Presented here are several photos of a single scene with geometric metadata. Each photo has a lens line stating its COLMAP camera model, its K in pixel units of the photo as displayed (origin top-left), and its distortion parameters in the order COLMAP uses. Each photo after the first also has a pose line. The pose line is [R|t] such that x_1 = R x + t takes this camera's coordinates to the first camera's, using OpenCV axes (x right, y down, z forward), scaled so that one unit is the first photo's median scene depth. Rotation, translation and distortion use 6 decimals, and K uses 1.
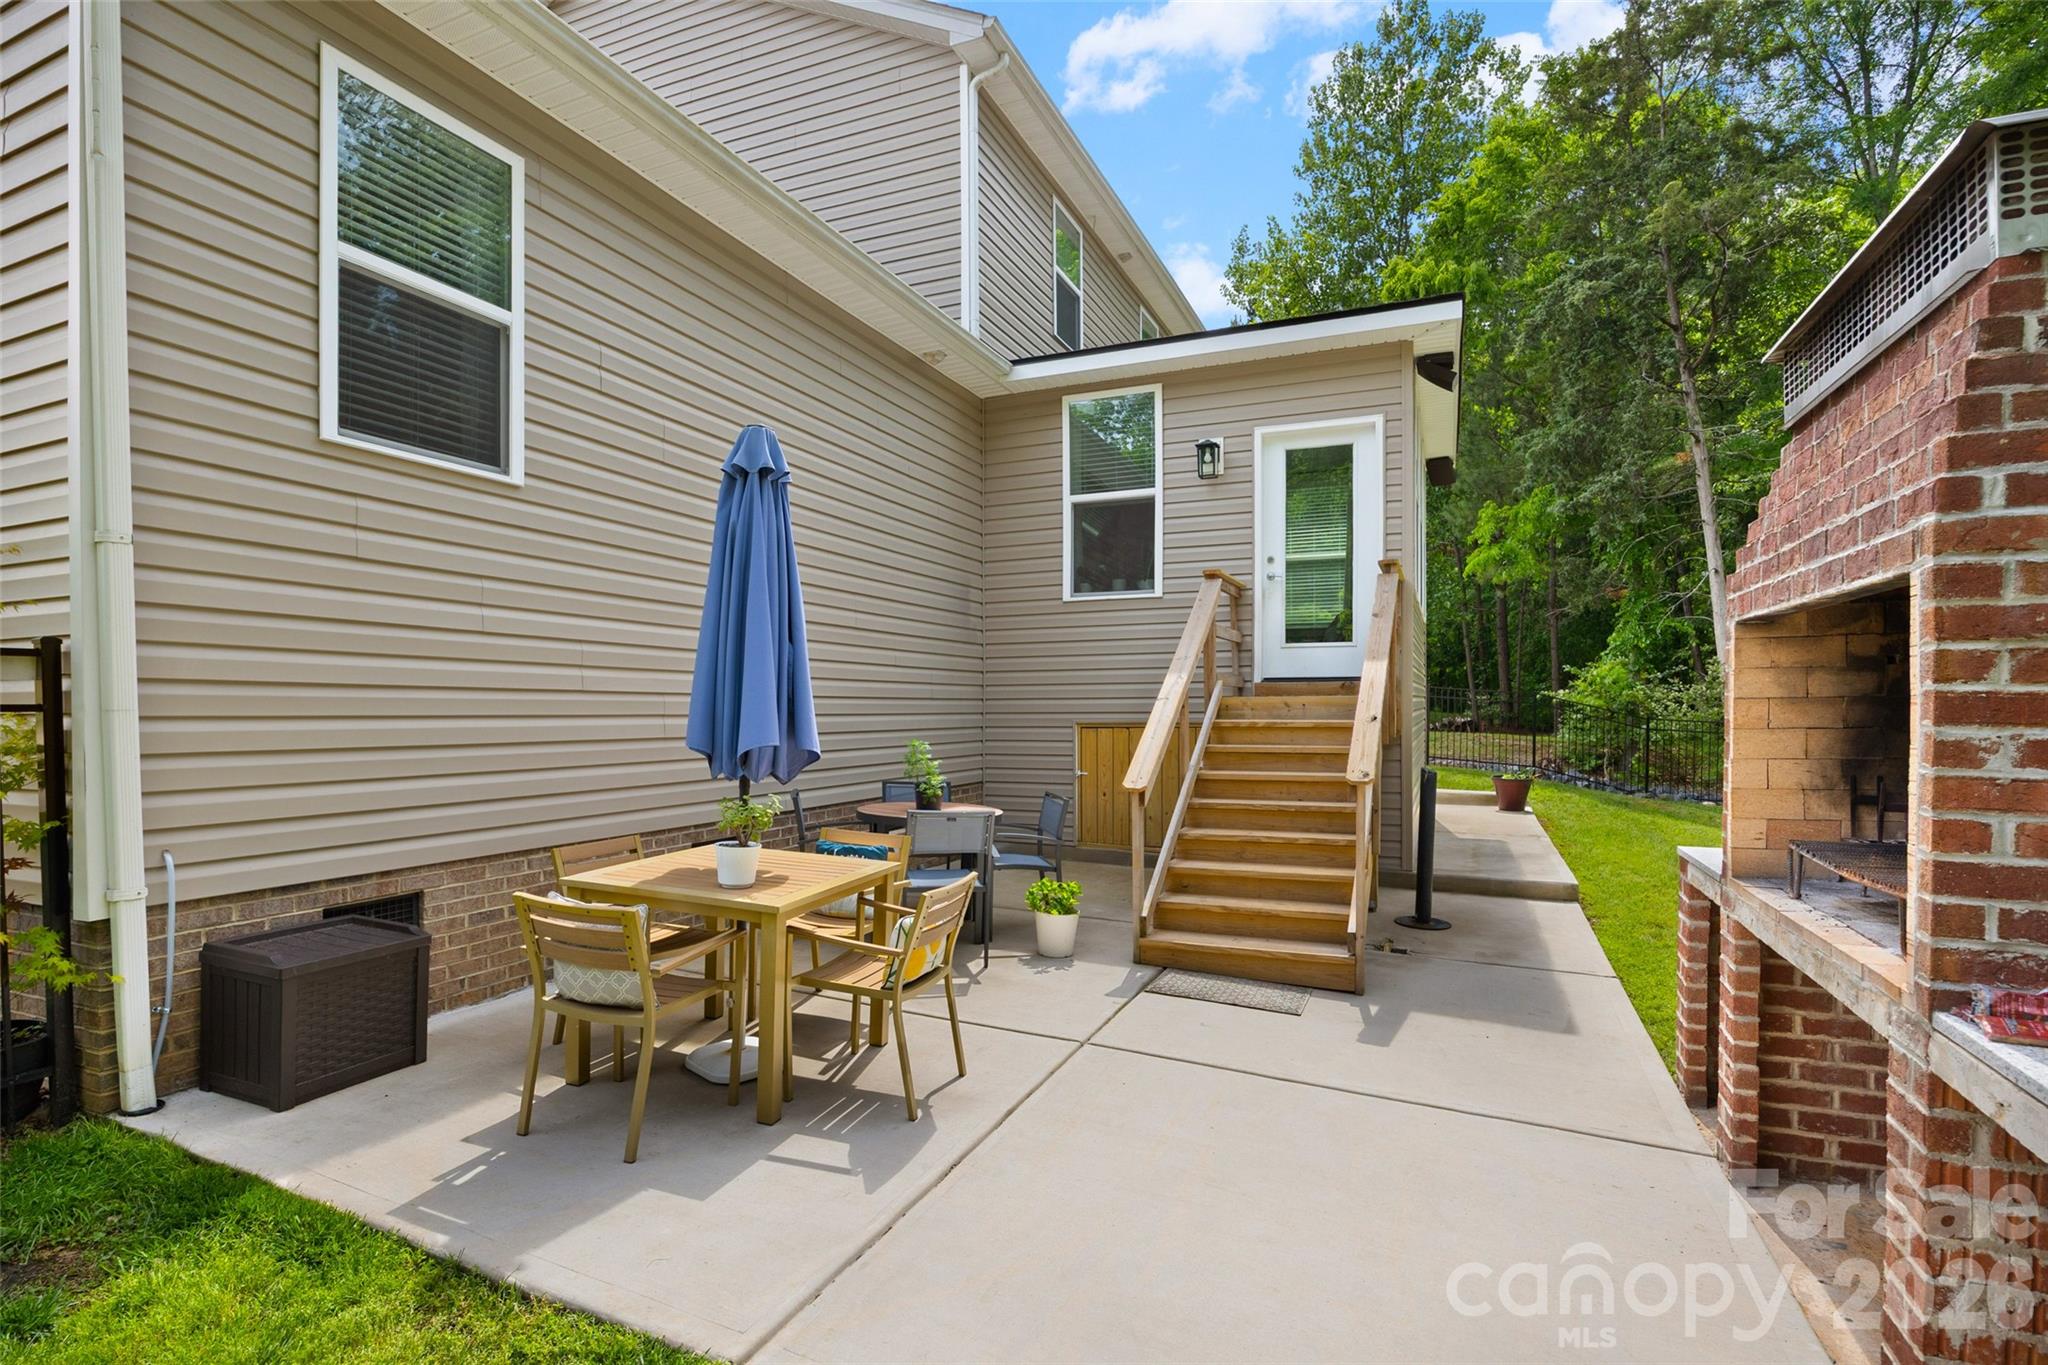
lens RADIAL K [[1005.0, 0, 1026.7], [0, 1005.0, 704.5], [0, 0, 1]] dist [0.001392, 0.000128]
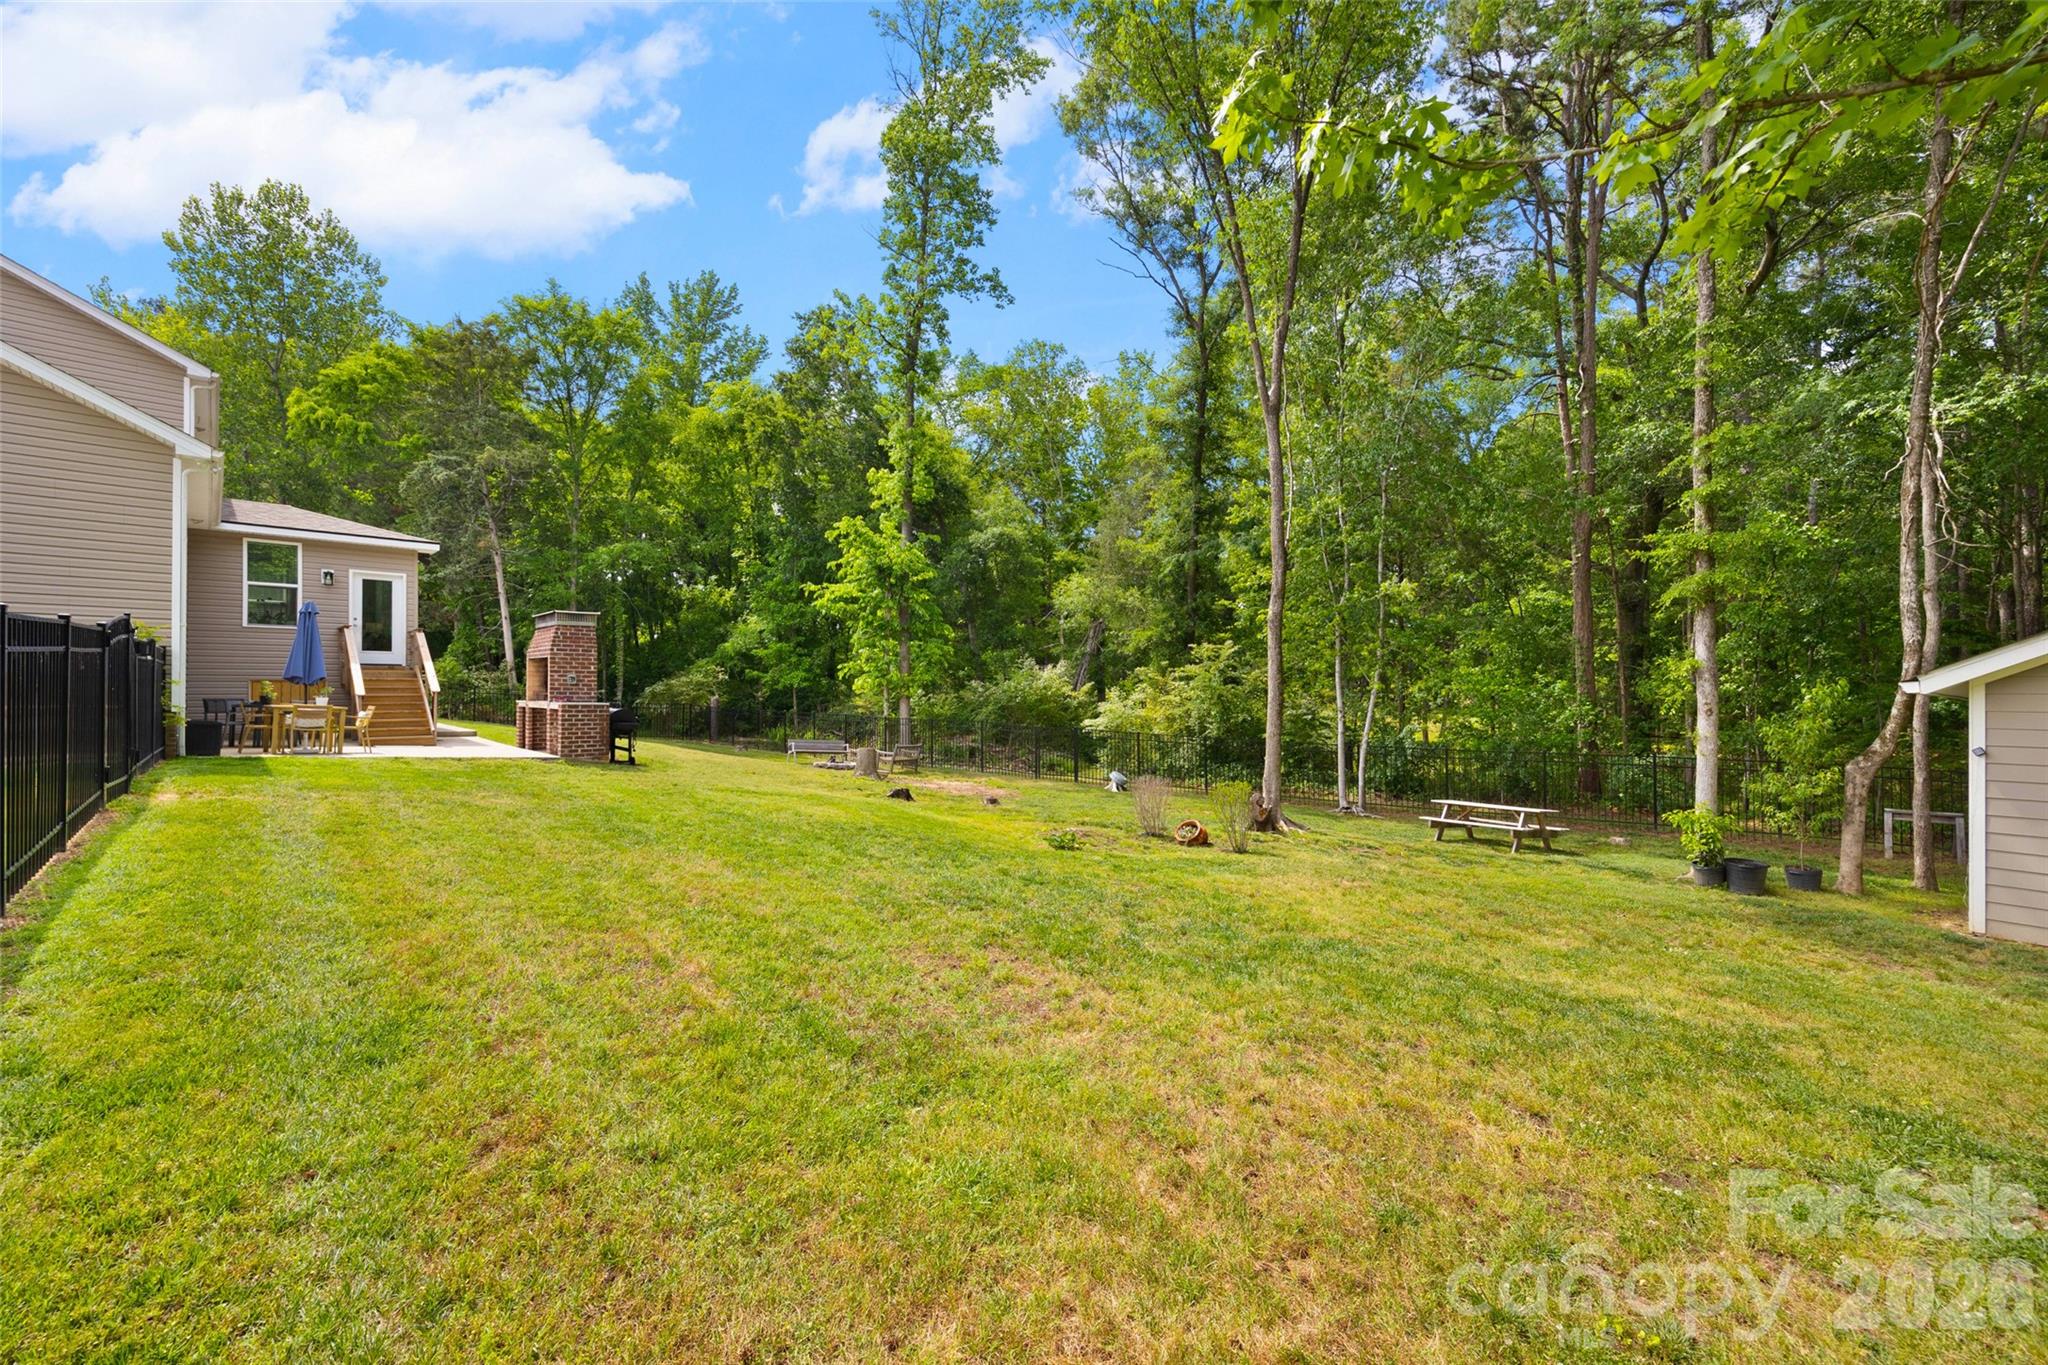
lens RADIAL K [[839.4, 0, 1025.4], [0, 839.4, 693.9], [0, 0, 1]] dist [0.002313, 0.000101]
pose [[0.389093, 0.002041, 0.921196, -1.034668], [0.002571, 0.999991, -0.003302, 0.060599], [-0.921195, 0.003653, 0.389084, -1.384755]]
